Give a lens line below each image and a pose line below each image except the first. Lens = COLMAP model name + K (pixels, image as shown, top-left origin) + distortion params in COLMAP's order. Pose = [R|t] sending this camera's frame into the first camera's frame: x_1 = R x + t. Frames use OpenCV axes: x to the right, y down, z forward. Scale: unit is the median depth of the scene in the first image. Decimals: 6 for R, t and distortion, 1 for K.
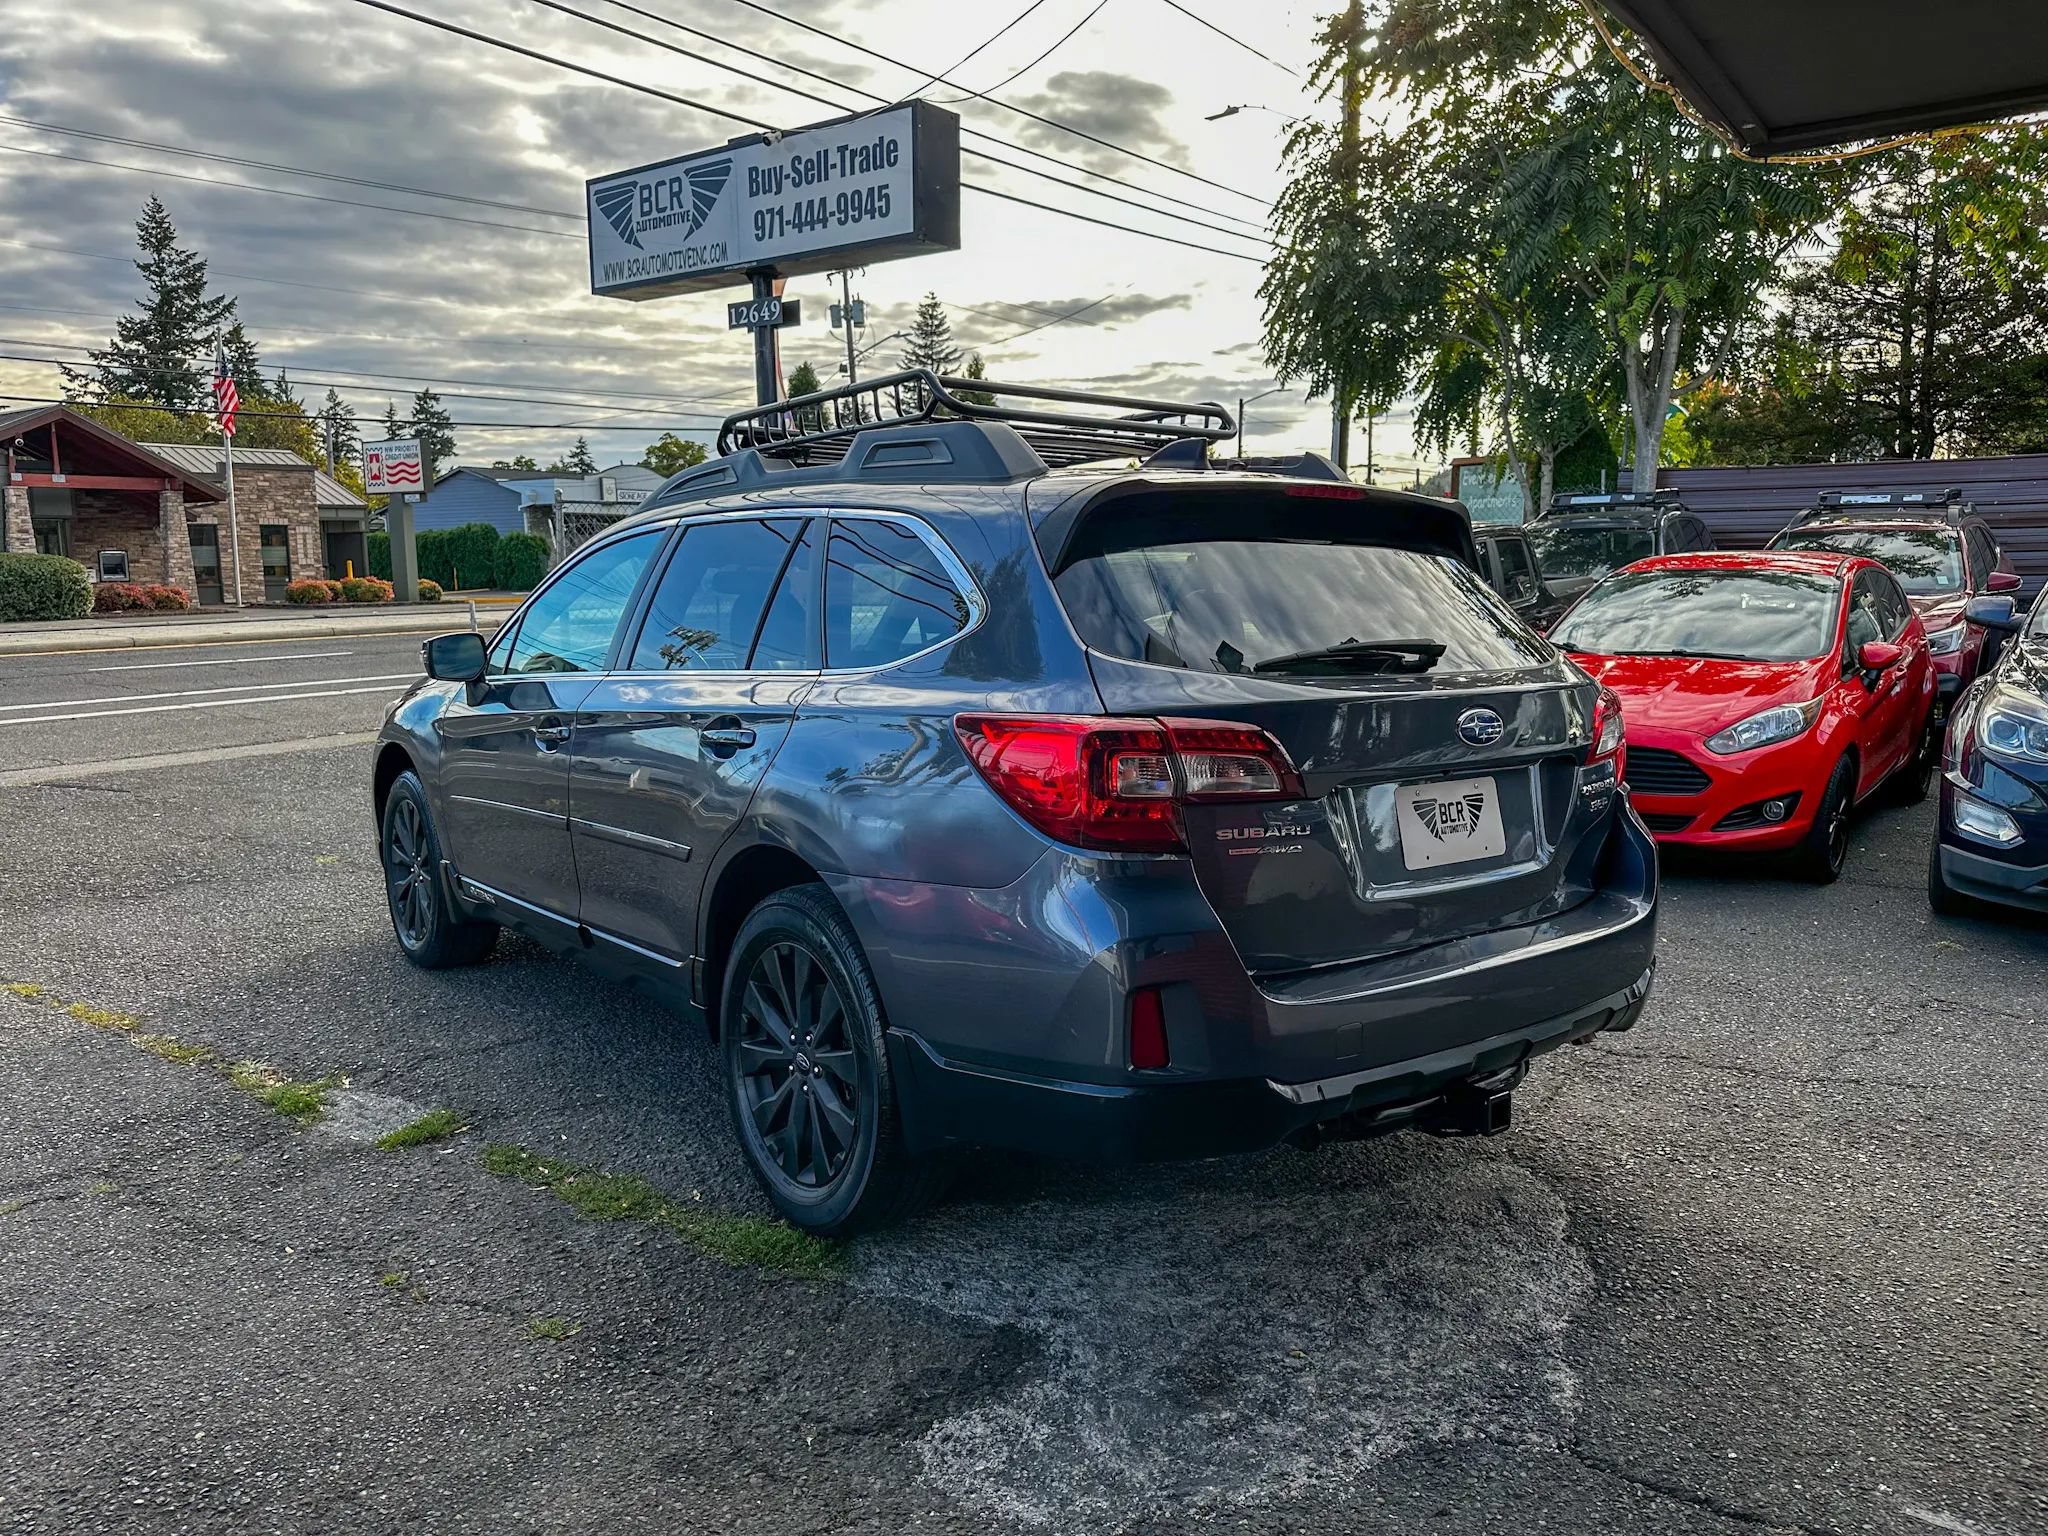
lens RADIAL K [[1447.2, 0, 1026.6], [0, 1447.2, 777.1], [0, 0, 1]] dist [0.011227, -0.025735]
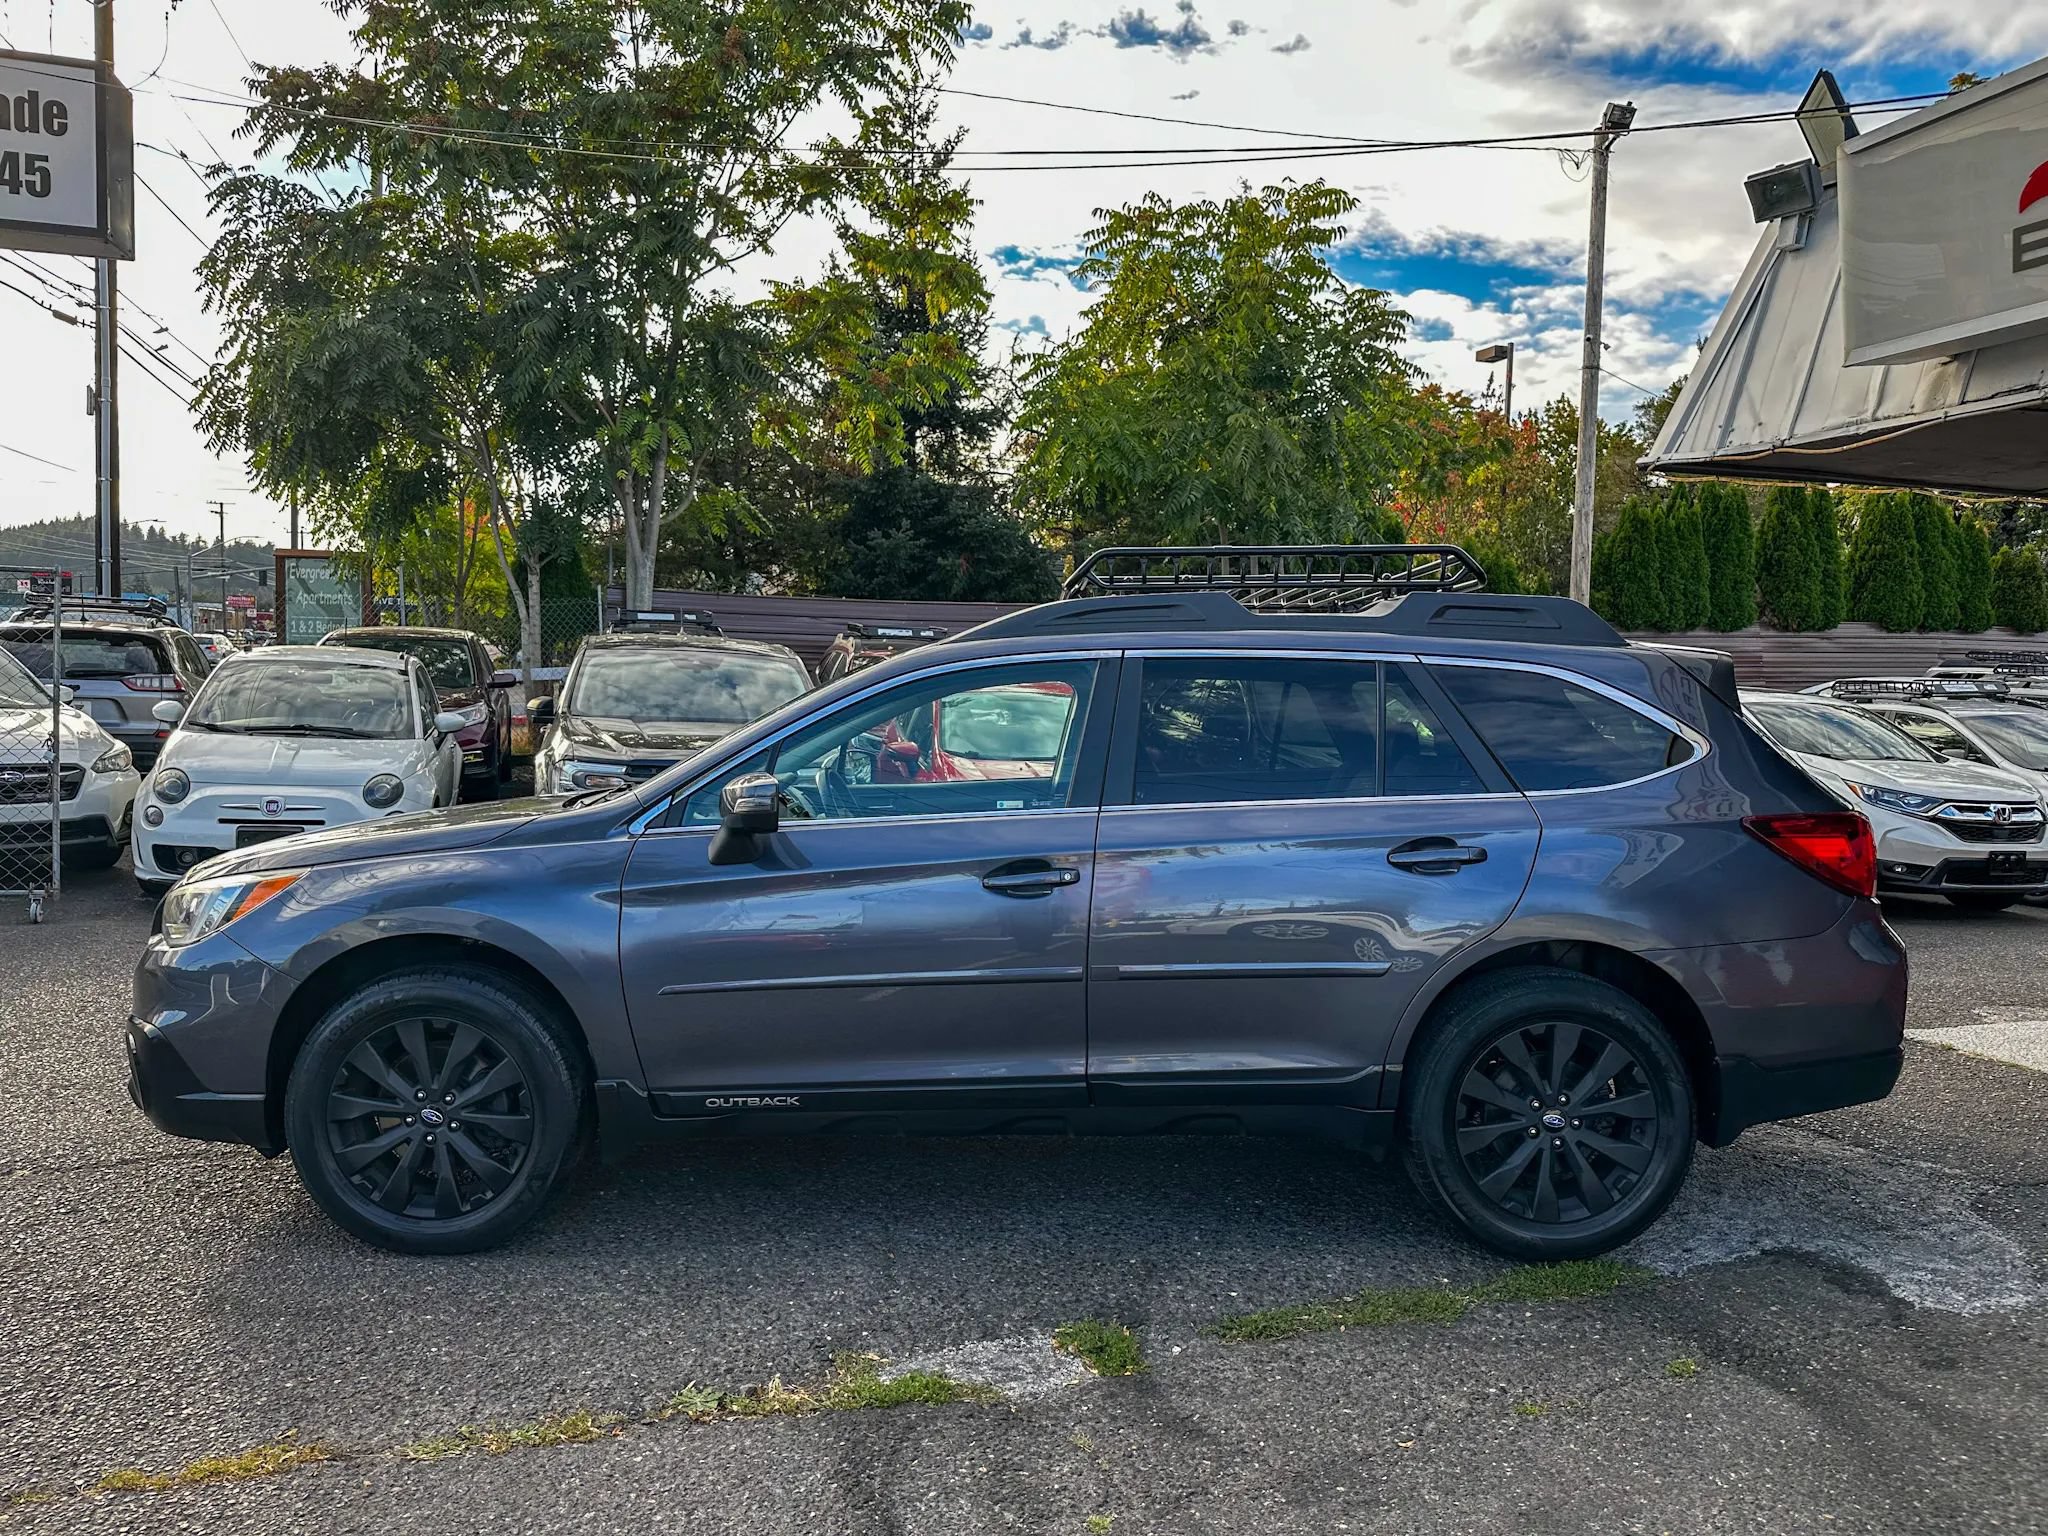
lens RADIAL K [[1447.2, 0, 1037.1], [0, 1447.2, 771.0], [0, 0, 1]] dist [0.011227, -0.025735]
pose [[0.602660, -0.026926, 0.797543, -0.392422], [0.083894, 0.996030, -0.029766, -0.026414], [-0.793576, 0.084848, 0.602527, 0.169876]]
